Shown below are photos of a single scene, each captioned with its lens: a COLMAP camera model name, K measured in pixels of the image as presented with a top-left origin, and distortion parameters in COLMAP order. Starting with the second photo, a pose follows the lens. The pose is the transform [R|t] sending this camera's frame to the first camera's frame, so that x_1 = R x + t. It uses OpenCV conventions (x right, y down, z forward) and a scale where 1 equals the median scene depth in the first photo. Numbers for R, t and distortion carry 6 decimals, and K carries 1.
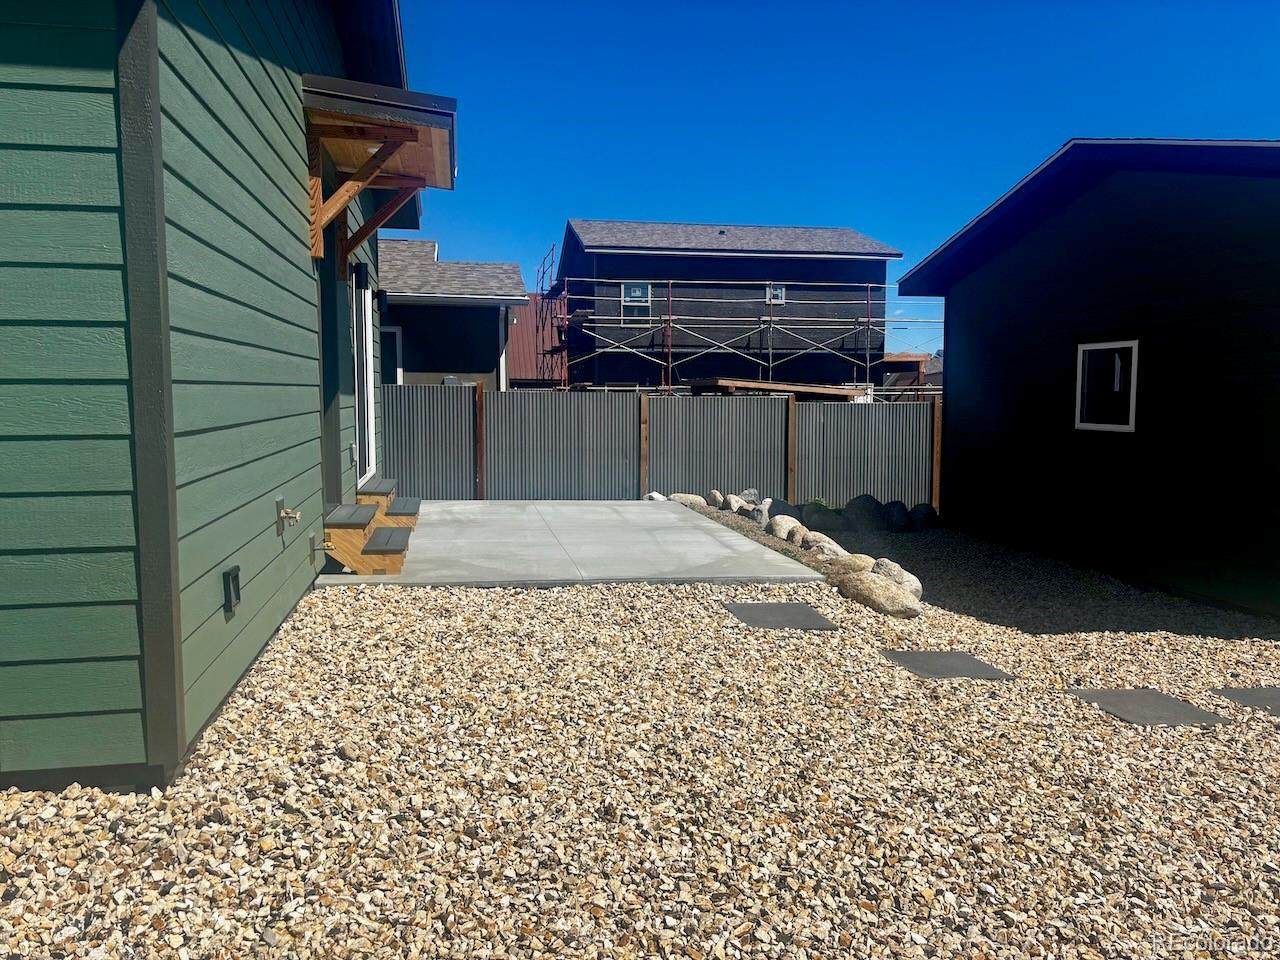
lens RADIAL K [[956.7, 0, 631.3], [0, 956.7, 475.1], [0, 0, 1]] dist [0.044360, -0.046936]
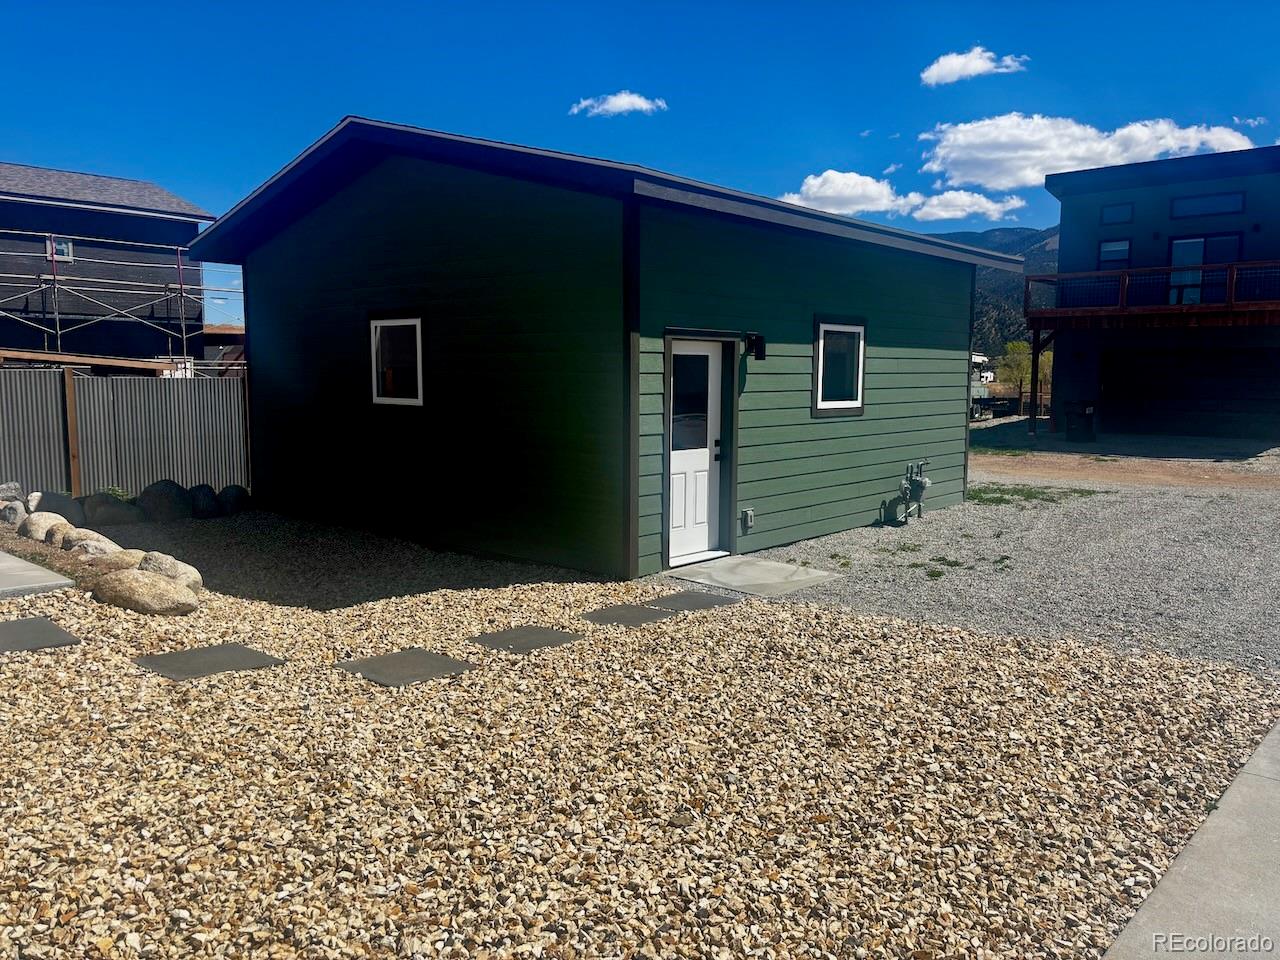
lens RADIAL K [[956.7, 0, 649.0], [0, 956.7, 475.7], [0, 0, 1]] dist [0.044360, -0.046936]
pose [[0.793360, -0.062931, 0.605491, 0.117408], [0.047367, 0.998008, 0.041663, 0.000955], [-0.606907, -0.004374, 0.794761, 0.009891]]
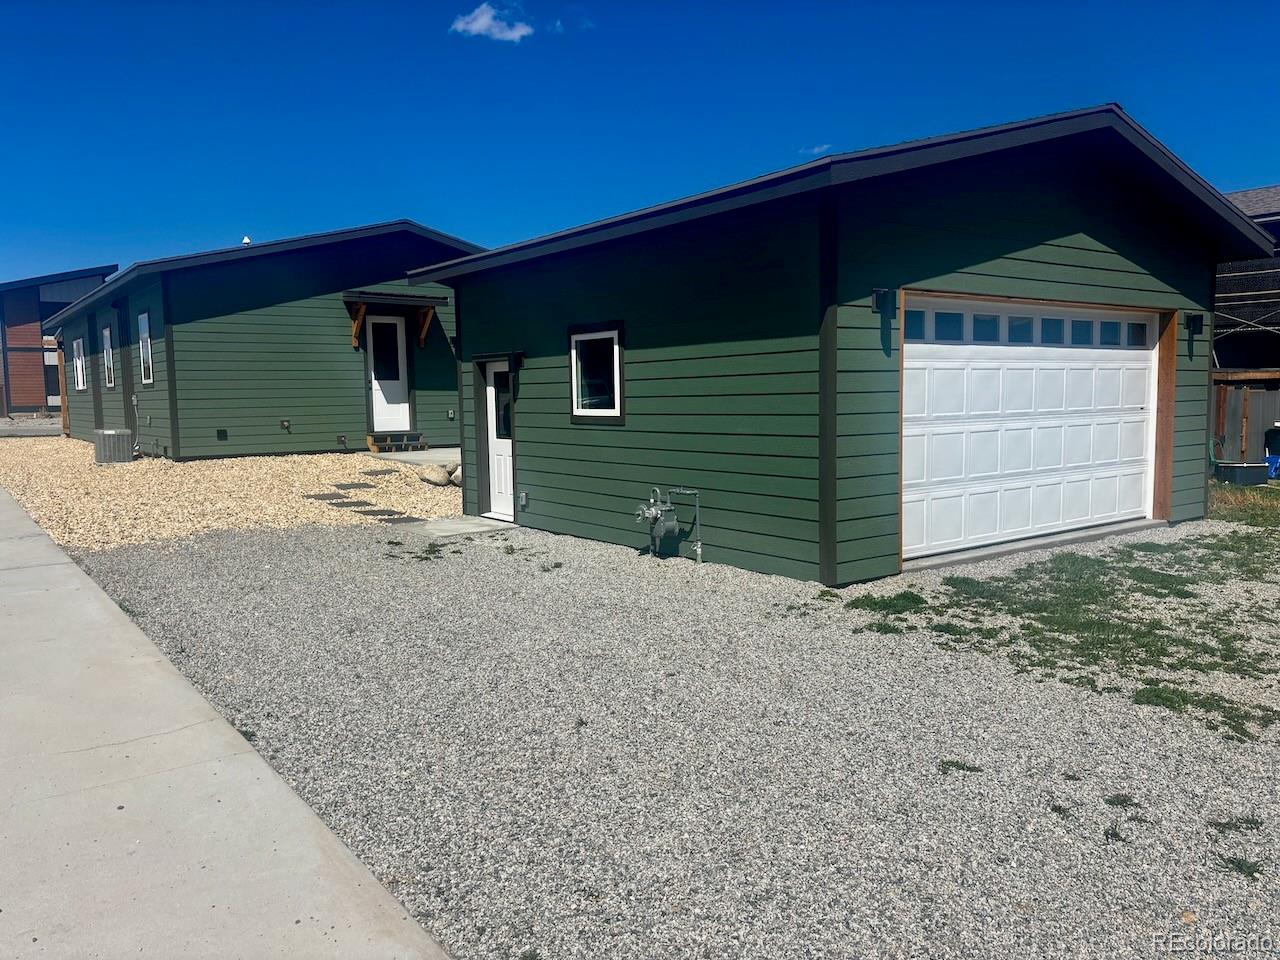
lens RADIAL K [[956.7, 0, 629.1], [0, 956.7, 480.6], [0, 0, 1]] dist [0.044360, -0.046936]
pose [[0.442229, 0.072463, -0.893970, 3.733865], [-0.061314, 0.996842, 0.050471, -0.009077], [0.894804, 0.032493, 0.445276, 0.583402]]
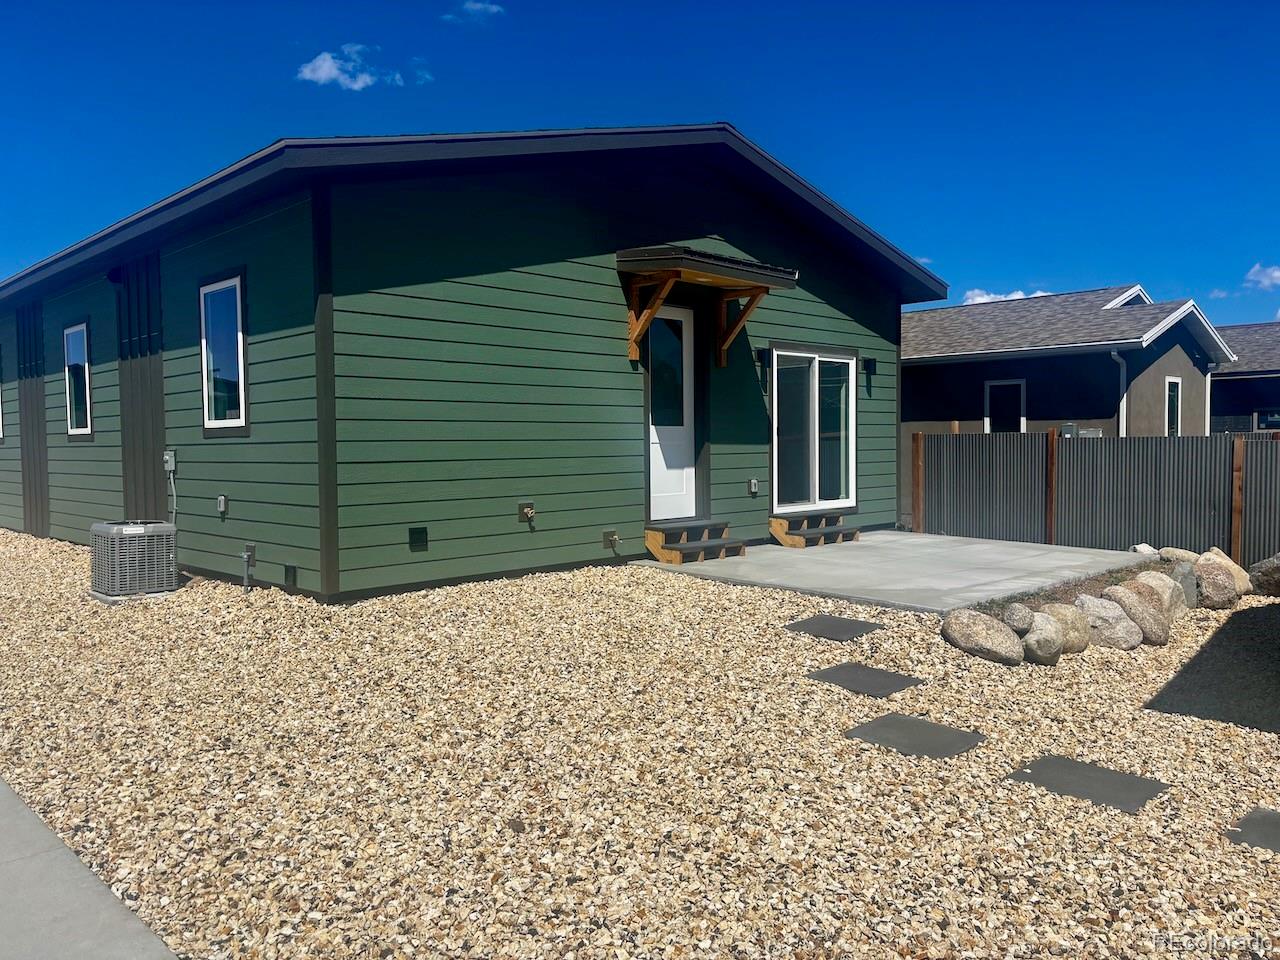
lens RADIAL K [[956.7, 0, 644.1], [0, 956.7, 481.0], [0, 0, 1]] dist [0.044360, -0.046936]
pose [[0.572097, 0.023322, -0.819855, 1.190040], [-0.059489, 0.998143, -0.013119, -0.005487], [0.818026, 0.056278, 0.572422, 0.144402]]
